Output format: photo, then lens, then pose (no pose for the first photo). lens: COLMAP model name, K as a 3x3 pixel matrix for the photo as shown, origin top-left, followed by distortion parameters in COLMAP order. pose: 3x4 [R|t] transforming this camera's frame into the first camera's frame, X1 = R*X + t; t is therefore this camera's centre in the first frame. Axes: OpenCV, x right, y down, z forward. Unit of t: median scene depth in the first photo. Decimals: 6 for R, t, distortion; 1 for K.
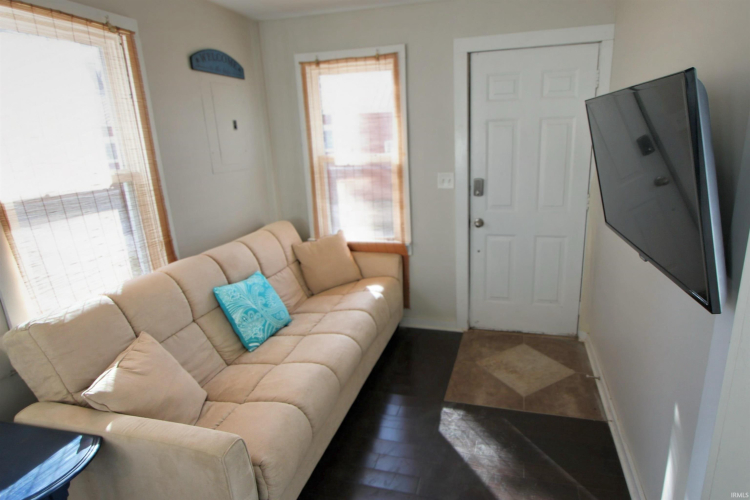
lens RADIAL K [[393.9, 0, 416.0], [0, 393.9, 237.1], [0, 0, 1]] dist [-0.005490, 0.000043]
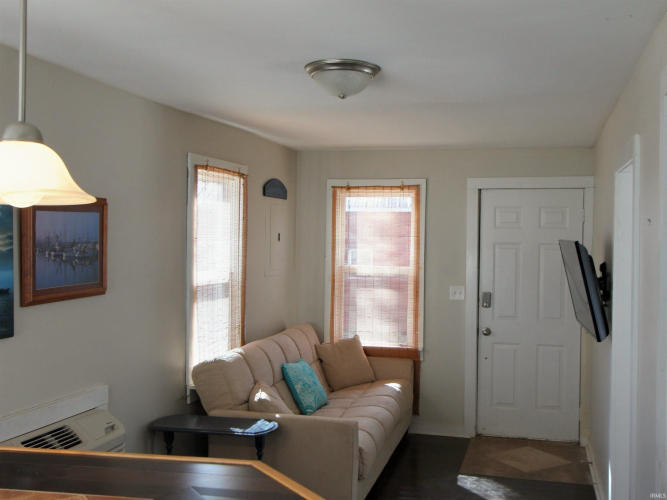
lens RADIAL K [[830.7, 0, 333.5], [0, 830.7, 250.0], [0, 0, 1]] dist [0.021188, 0.071892]
pose [[0.999034, 0.043874, -0.002613, -0.279888], [-0.043308, 0.972537, -0.228682, 0.300157], [-0.007492, 0.228574, 0.973498, -1.353692]]
